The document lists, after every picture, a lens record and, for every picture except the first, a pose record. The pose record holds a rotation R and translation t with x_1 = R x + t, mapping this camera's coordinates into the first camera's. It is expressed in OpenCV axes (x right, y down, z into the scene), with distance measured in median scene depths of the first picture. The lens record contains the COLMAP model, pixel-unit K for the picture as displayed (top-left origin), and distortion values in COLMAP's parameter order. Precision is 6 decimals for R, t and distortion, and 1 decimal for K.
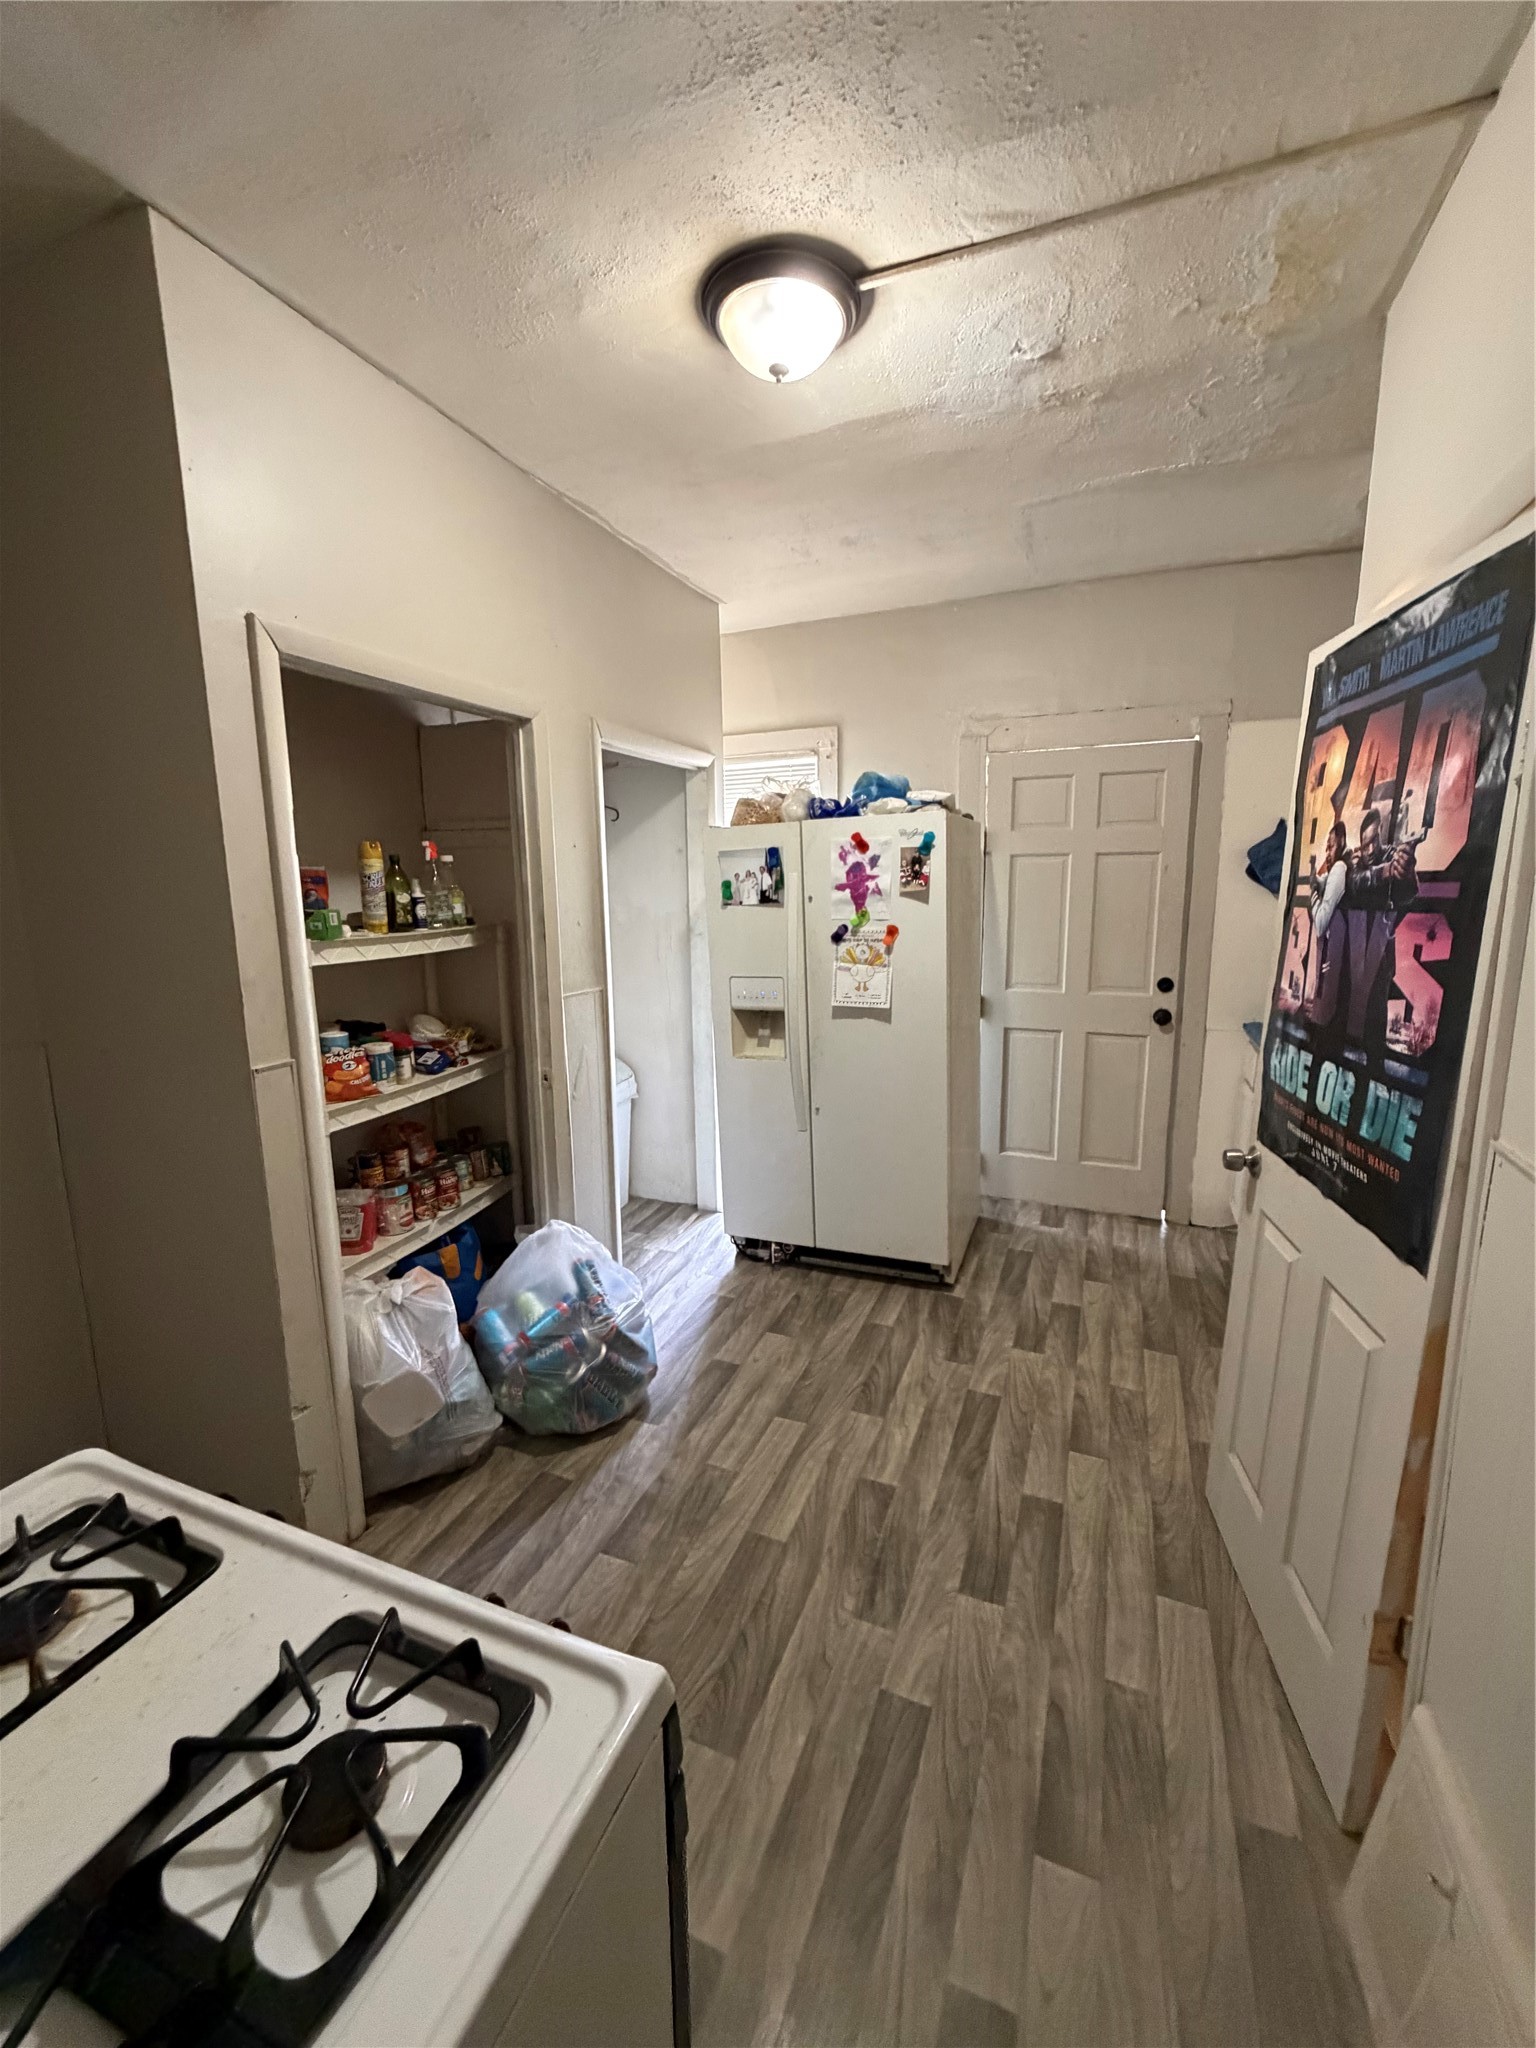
lens RADIAL K [[818.4, 0, 779.5], [0, 818.4, 1025.2], [0, 0, 1]] dist [-0.001099, -0.000166]
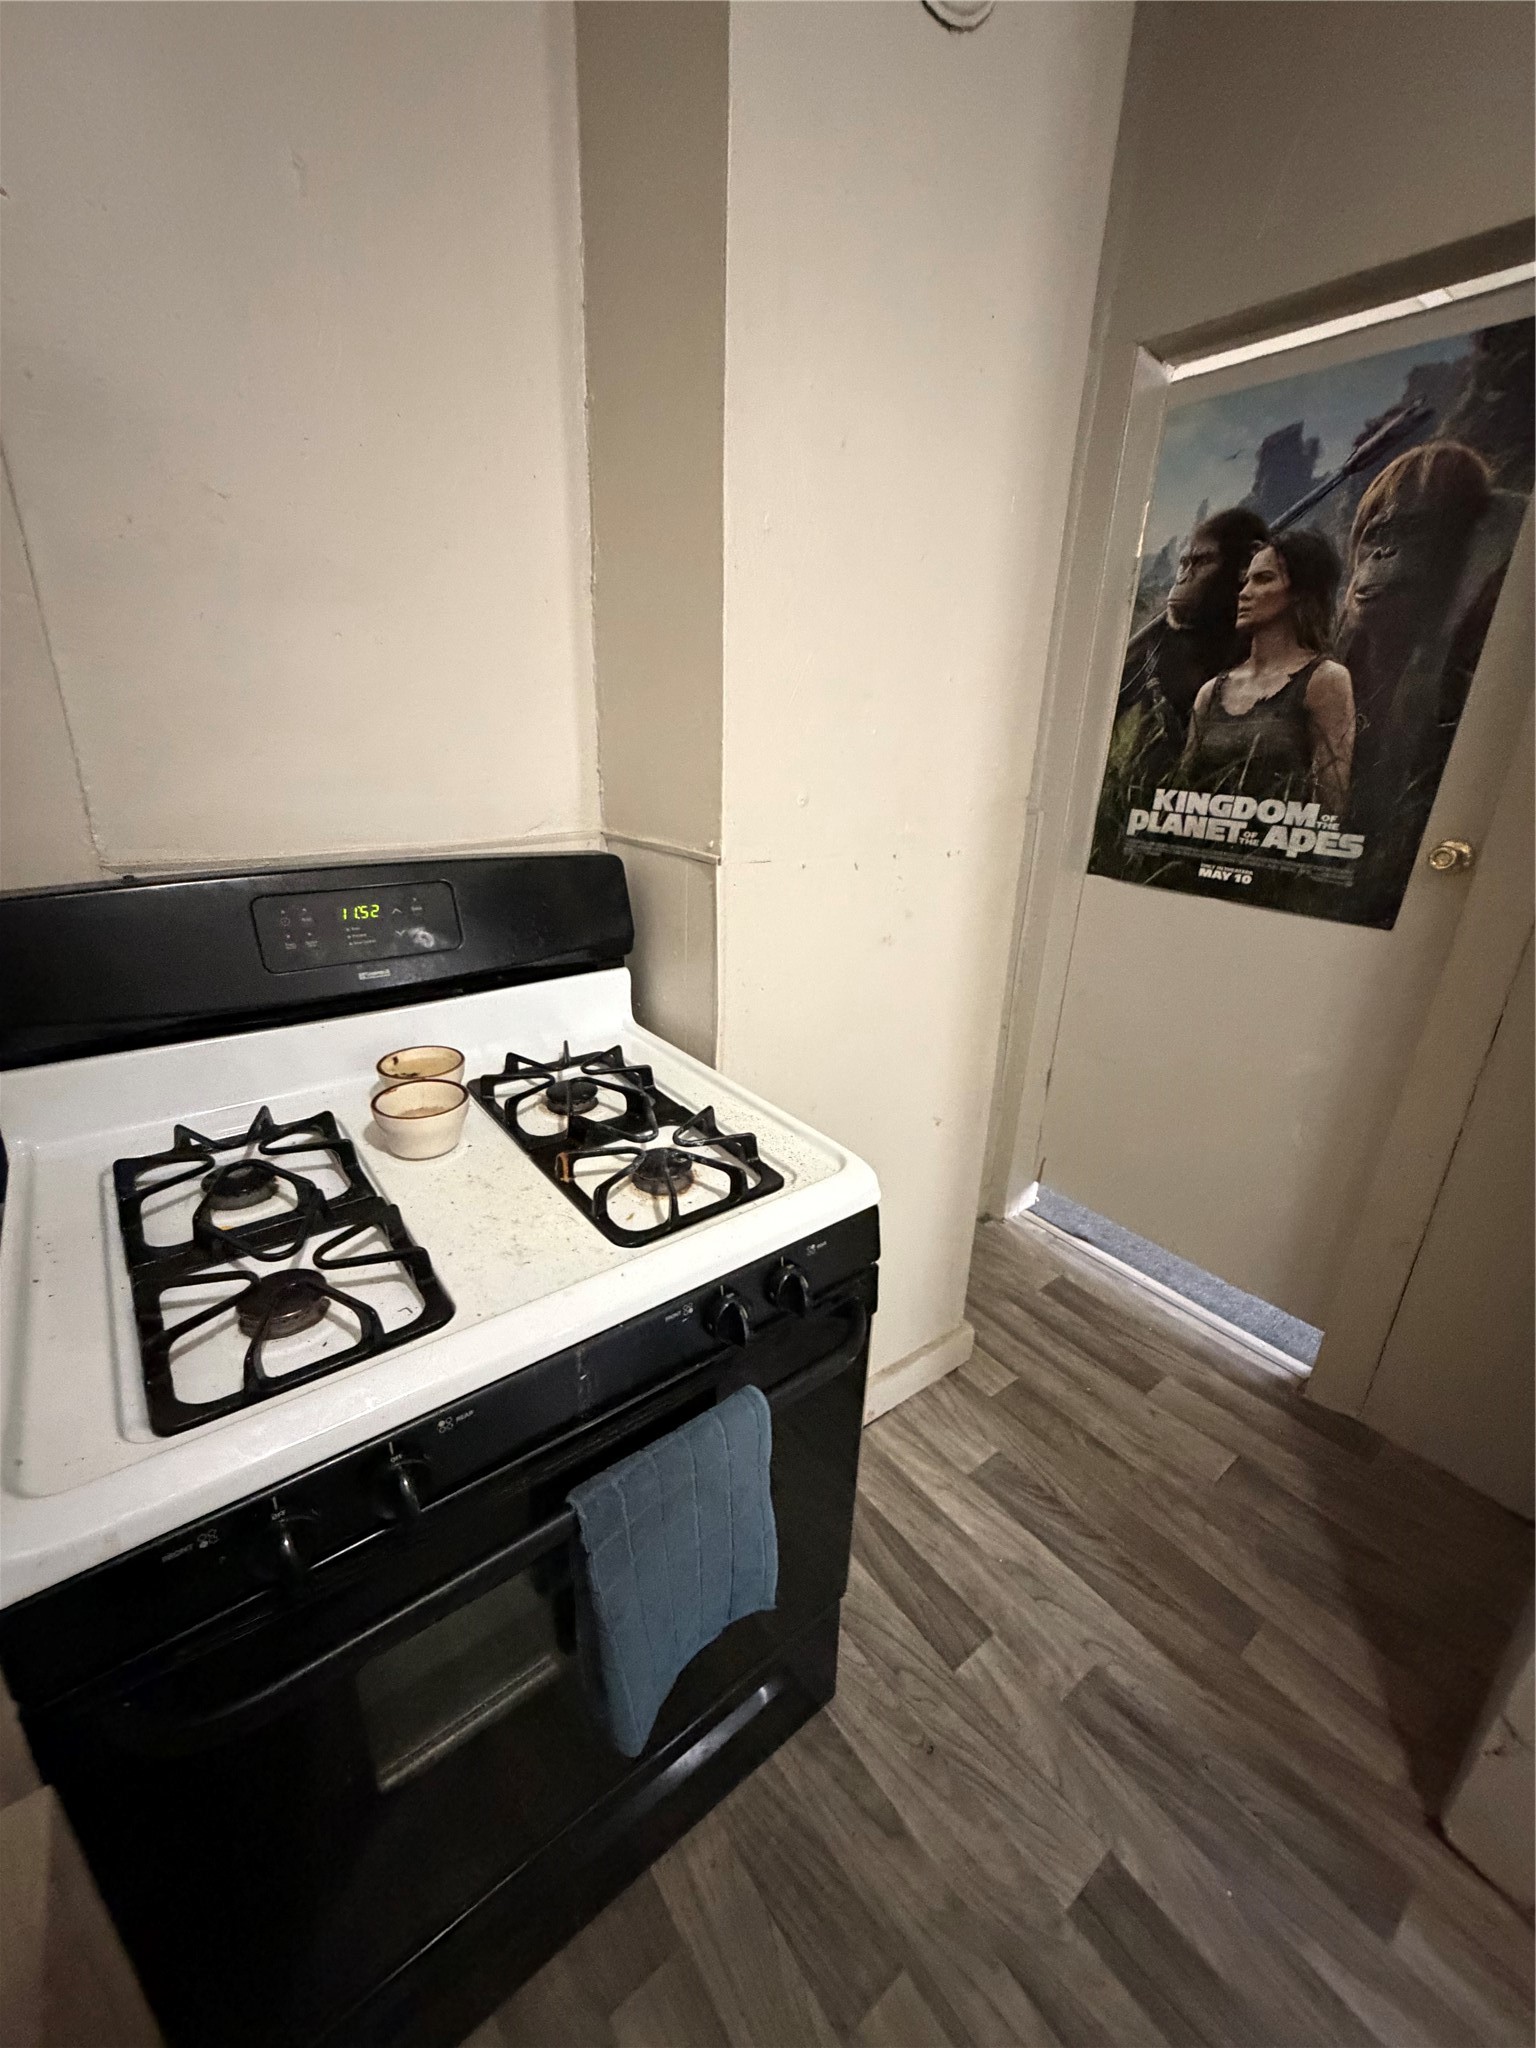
lens RADIAL K [[818.4, 0, 776.5], [0, 818.4, 1018.0], [0, 0, 1]] dist [-0.001099, -0.000166]
pose [[-0.505746, 0.300713, -0.808574, 0.756584], [-0.168279, 0.884886, 0.434349, -0.108786], [0.846111, 0.355736, -0.396924, 0.928315]]
